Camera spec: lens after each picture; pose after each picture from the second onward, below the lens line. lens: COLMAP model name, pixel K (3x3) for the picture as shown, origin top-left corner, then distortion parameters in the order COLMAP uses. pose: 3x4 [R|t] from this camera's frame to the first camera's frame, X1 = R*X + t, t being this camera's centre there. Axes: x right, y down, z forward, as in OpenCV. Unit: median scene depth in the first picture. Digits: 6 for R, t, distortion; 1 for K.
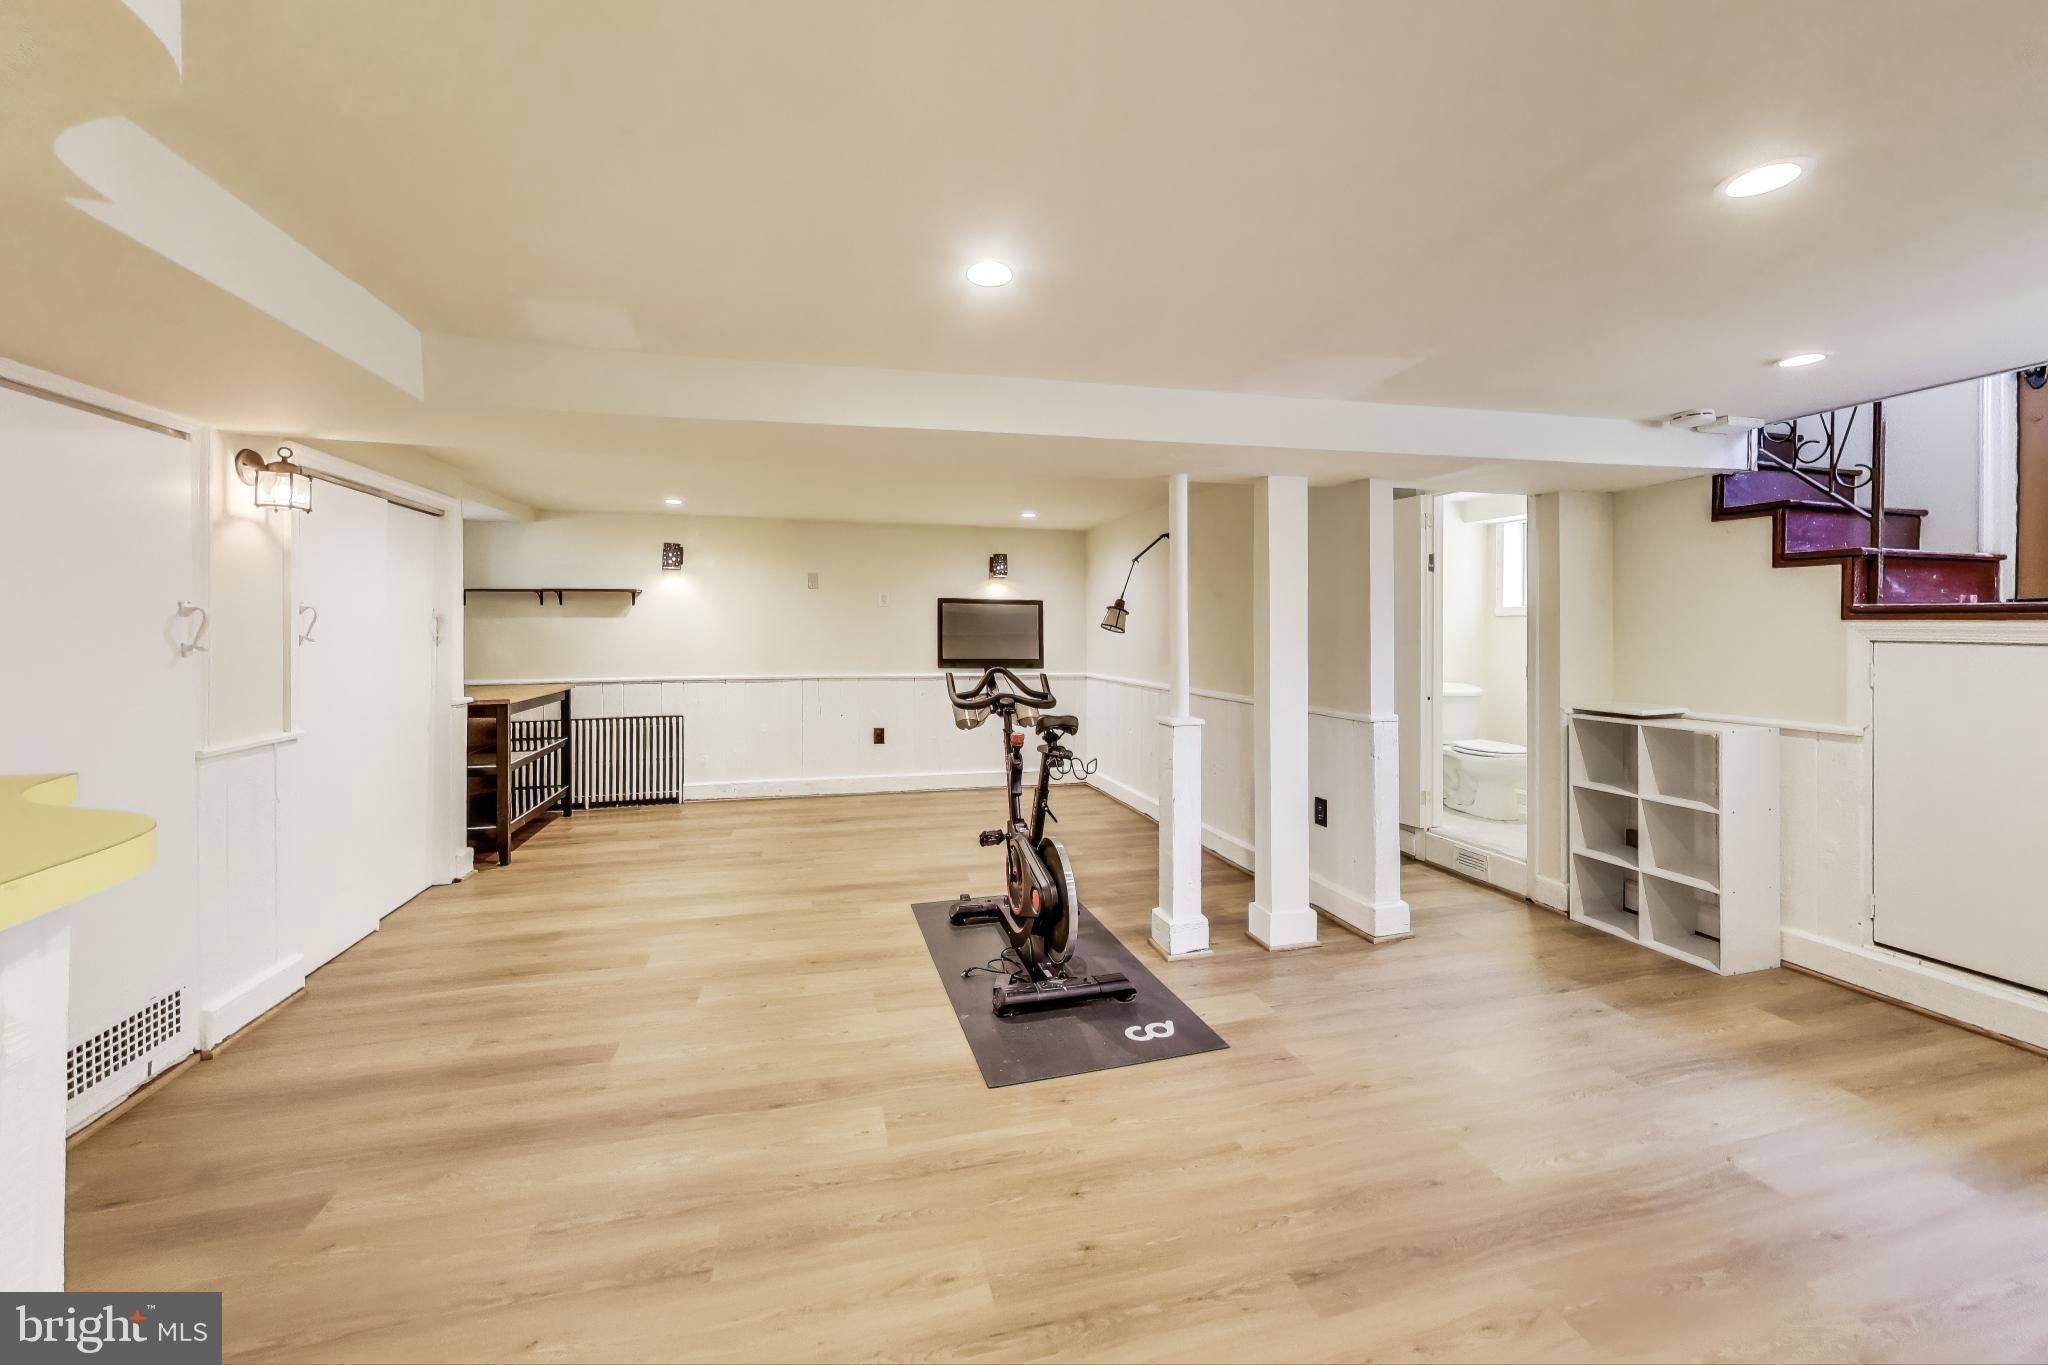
lens RADIAL K [[780.8, 0, 1017.3], [0, 780.8, 634.2], [0, 0, 1]] dist [0.000043, -0.000116]
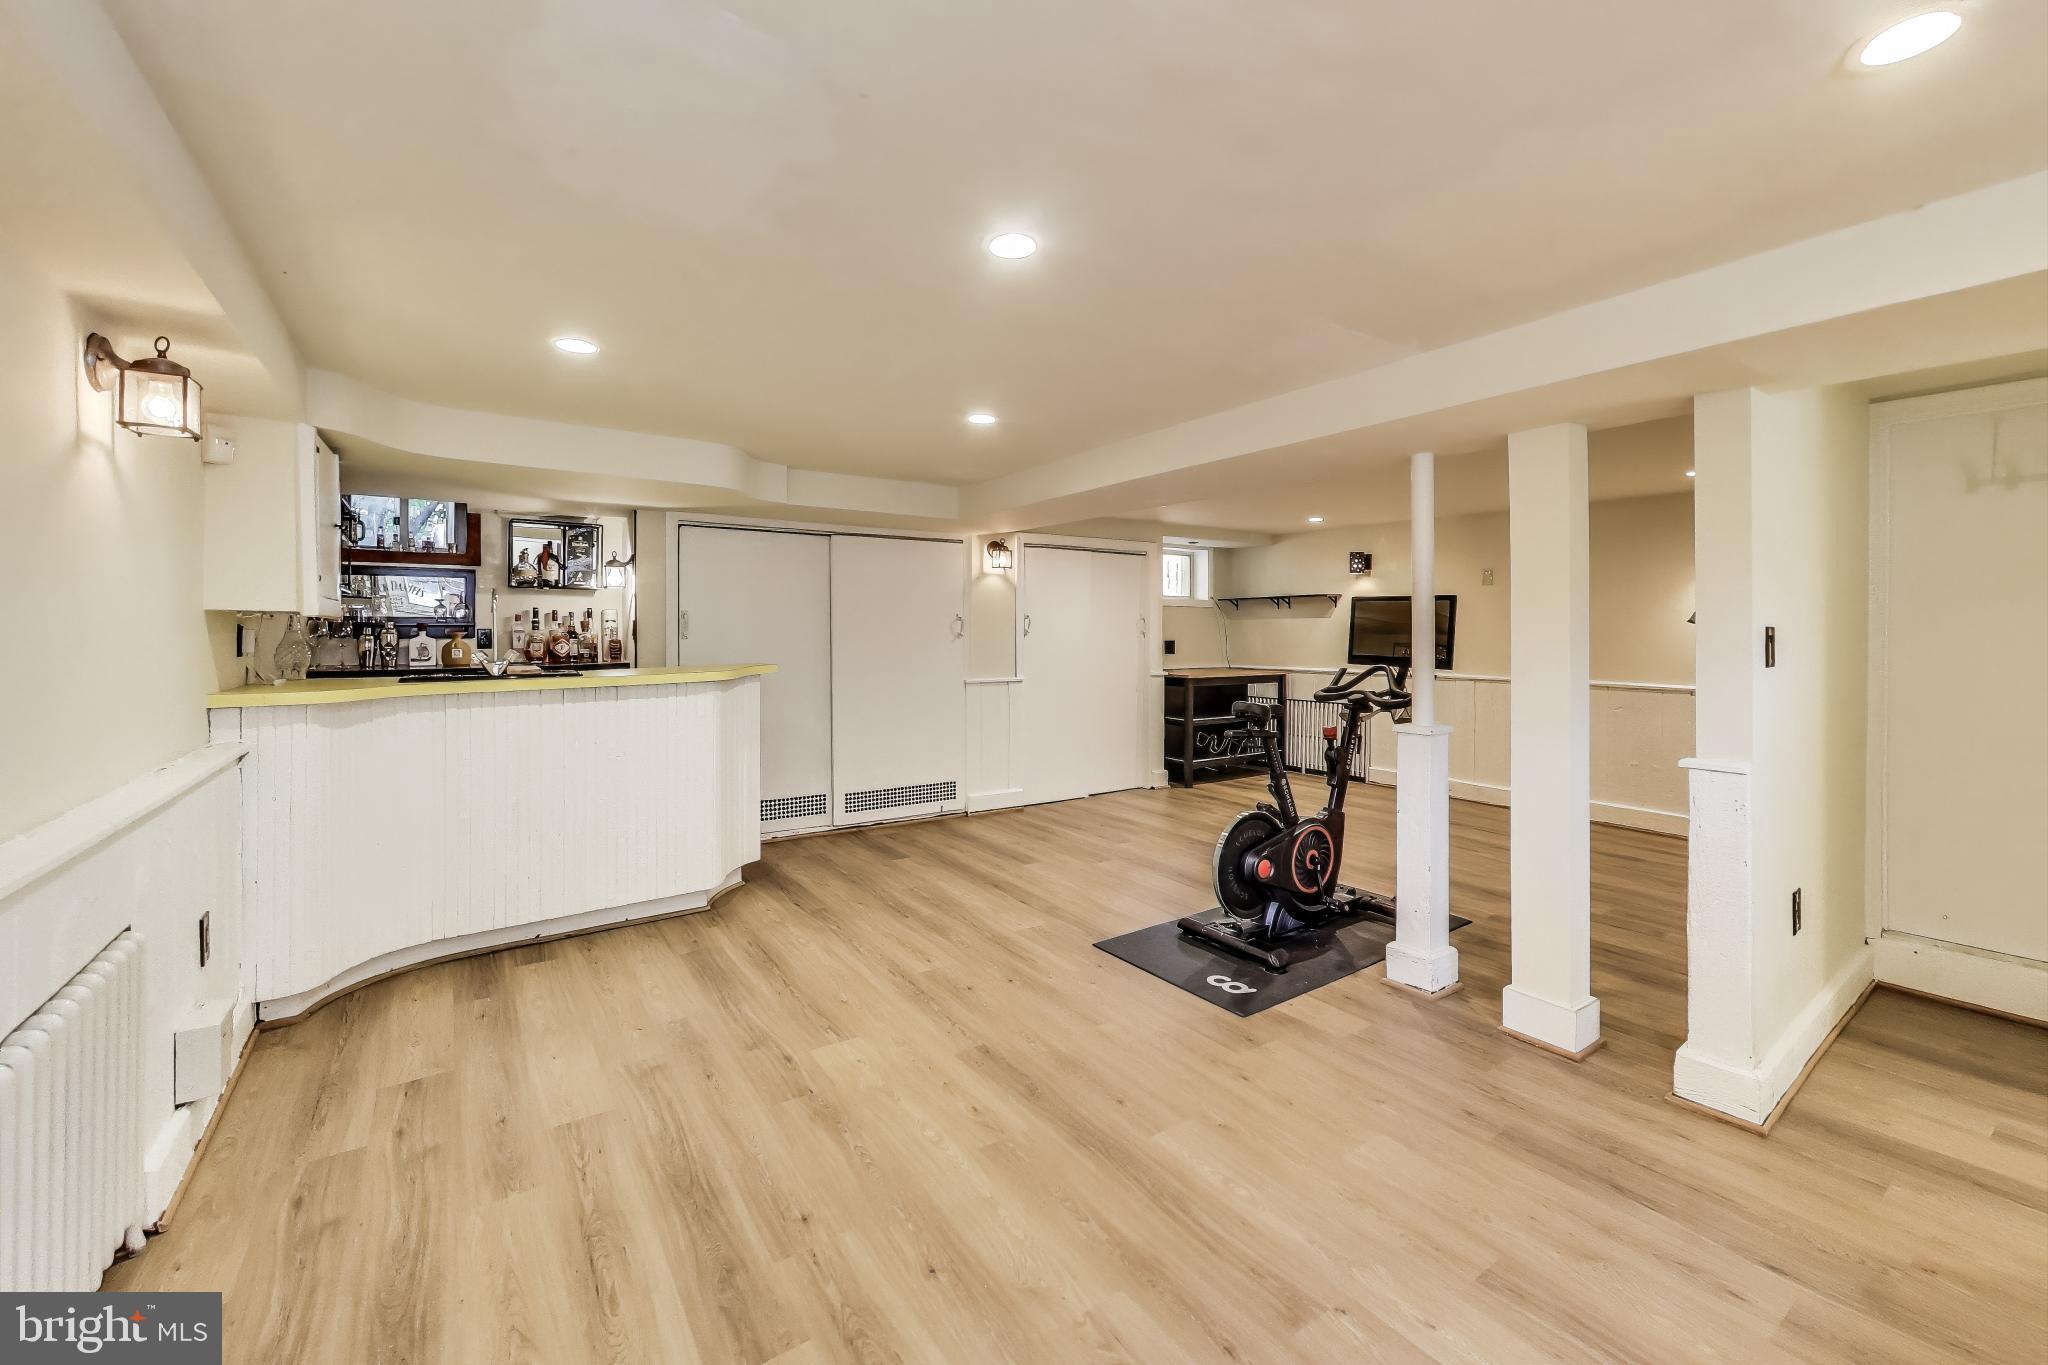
lens RADIAL K [[792.9, 0, 1020.8], [0, 792.9, 657.7], [0, 0, 1]] dist [-0.000473, 0.000040]
pose [[0.356653, 0.036617, -0.933519, 1.108872], [-0.008582, 0.999318, 0.035919, 0.000116], [0.934198, -0.004799, 0.356724, 0.315314]]
